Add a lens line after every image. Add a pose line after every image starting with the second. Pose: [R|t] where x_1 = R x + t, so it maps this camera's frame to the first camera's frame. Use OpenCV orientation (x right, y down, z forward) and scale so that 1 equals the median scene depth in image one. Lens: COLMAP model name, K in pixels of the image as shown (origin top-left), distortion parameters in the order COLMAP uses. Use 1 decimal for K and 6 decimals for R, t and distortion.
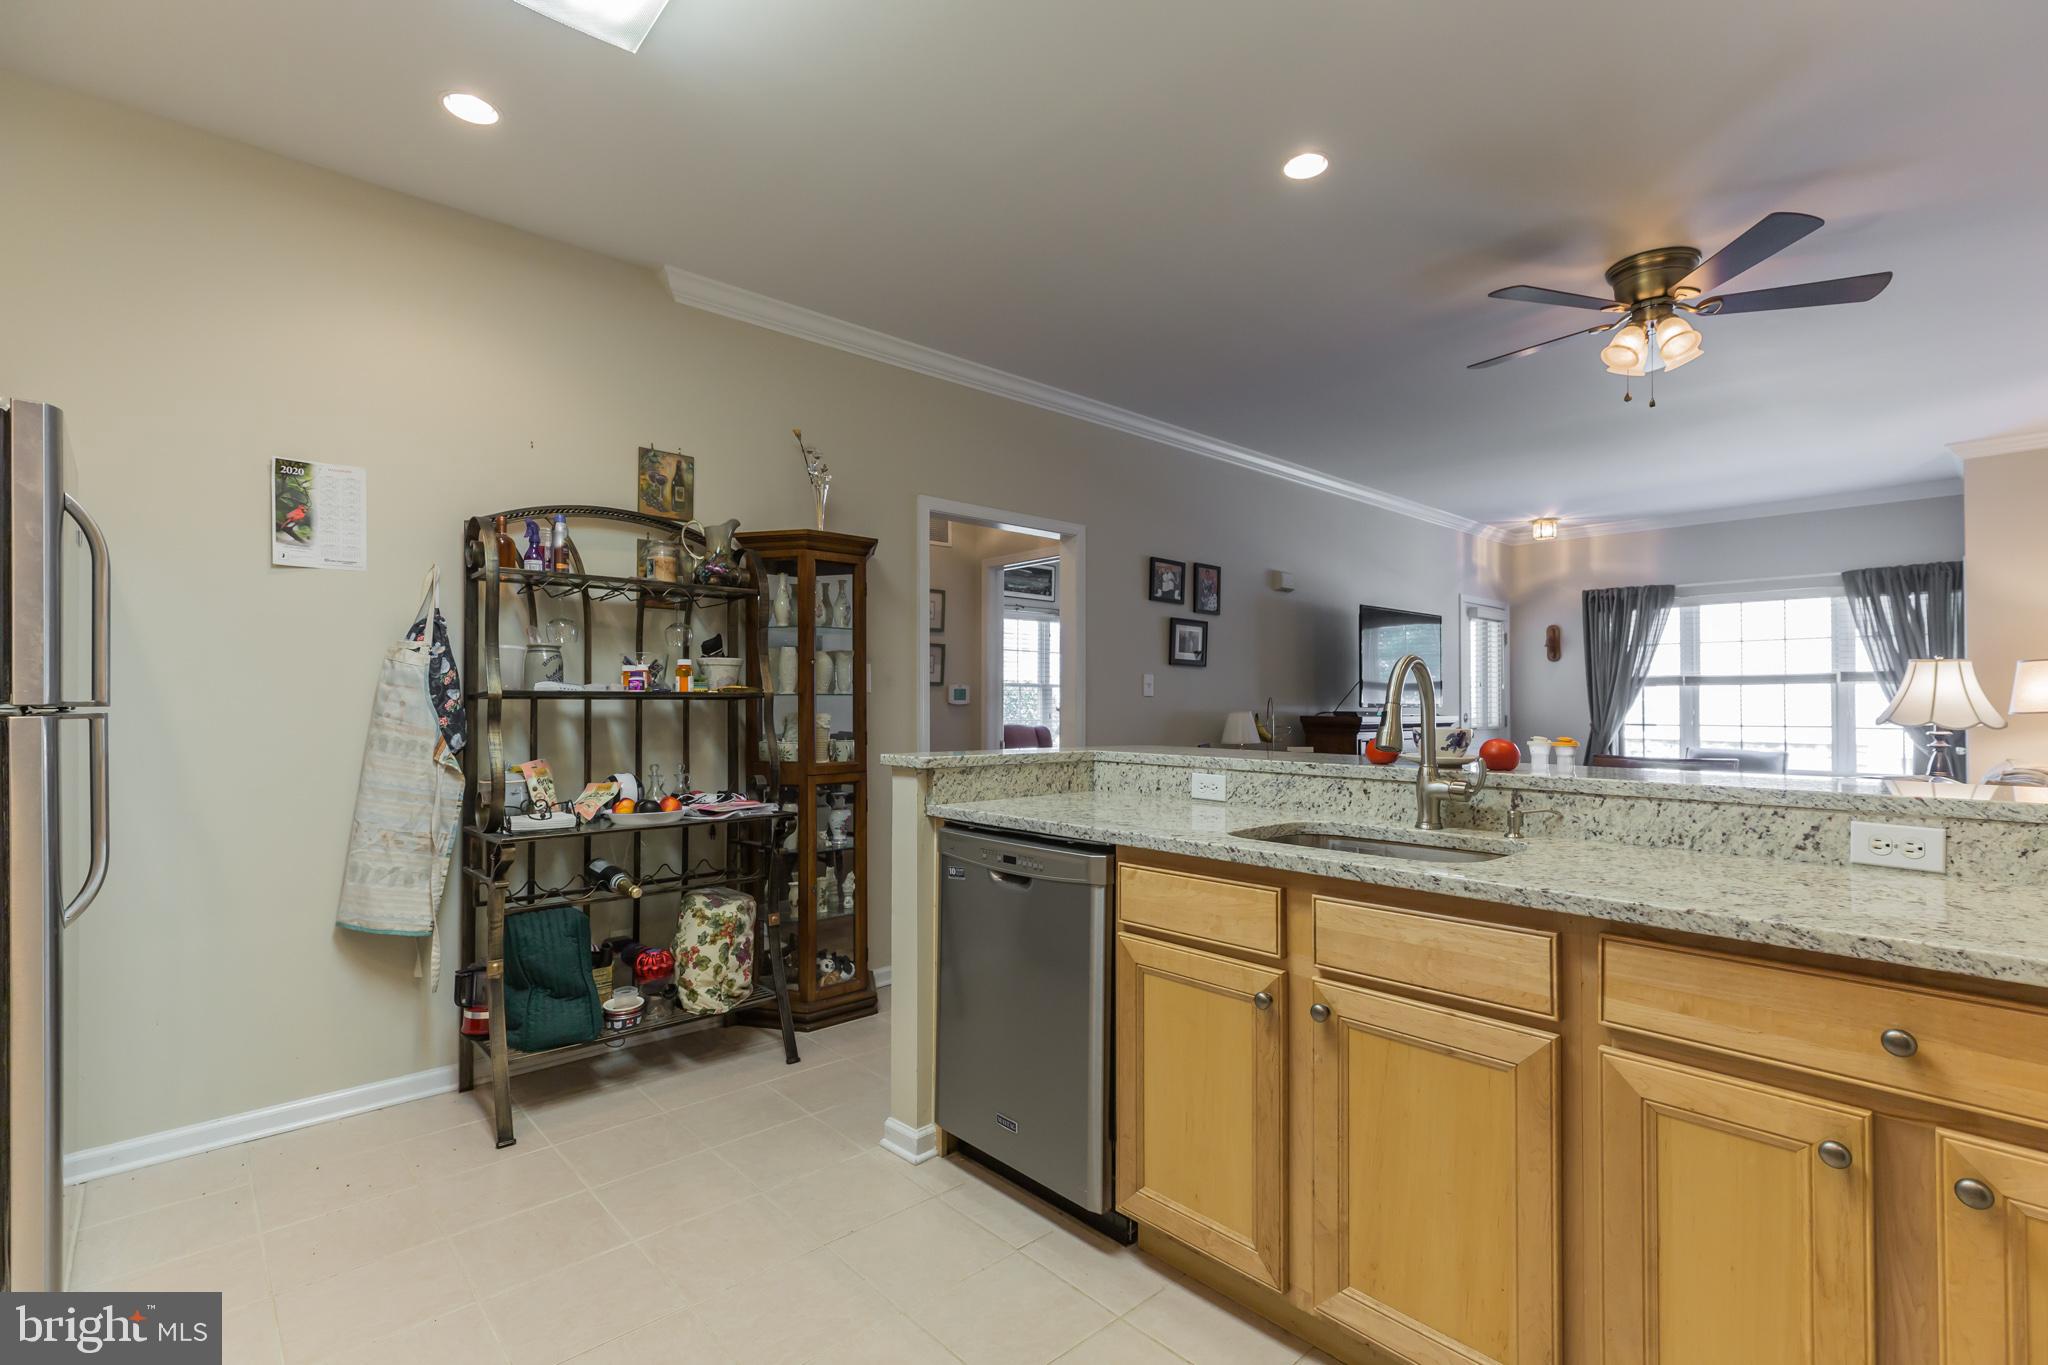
lens RADIAL K [[926.0, 0, 1023.4], [0, 926.0, 692.0], [0, 0, 1]] dist [0.003704, 0.000124]
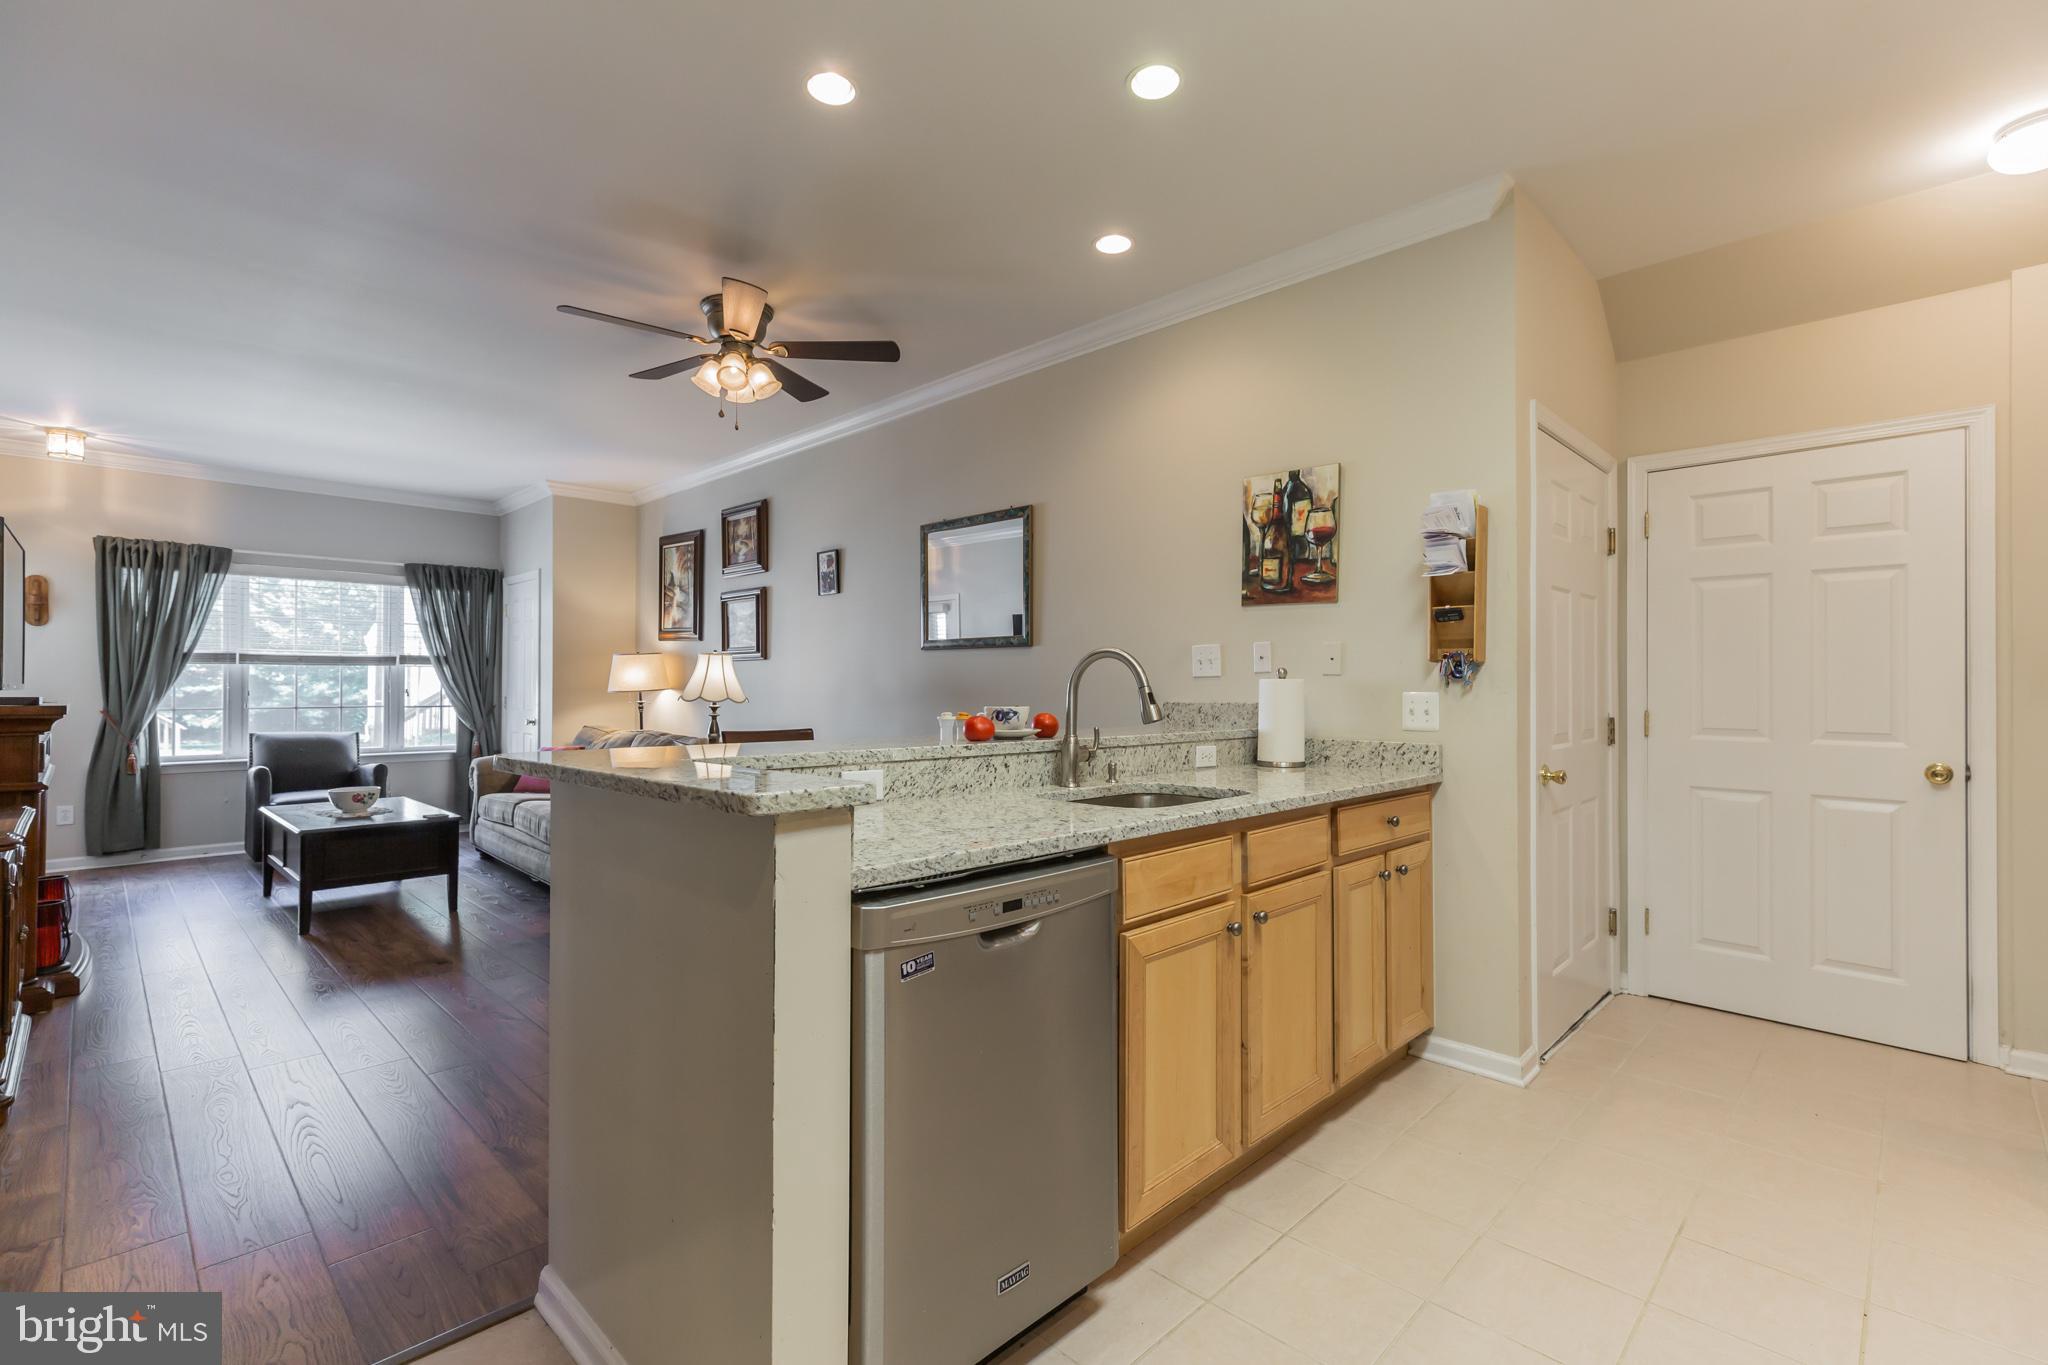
lens RADIAL K [[926.0, 0, 1009.8], [0, 926.0, 680.7], [0, 0, 1]] dist [0.003704, 0.000124]
pose [[-0.055163, 0.006220, 0.998458, -0.271144], [-0.015299, 0.999858, -0.007074, 0.005213], [-0.998360, -0.015666, -0.055060, 0.391255]]
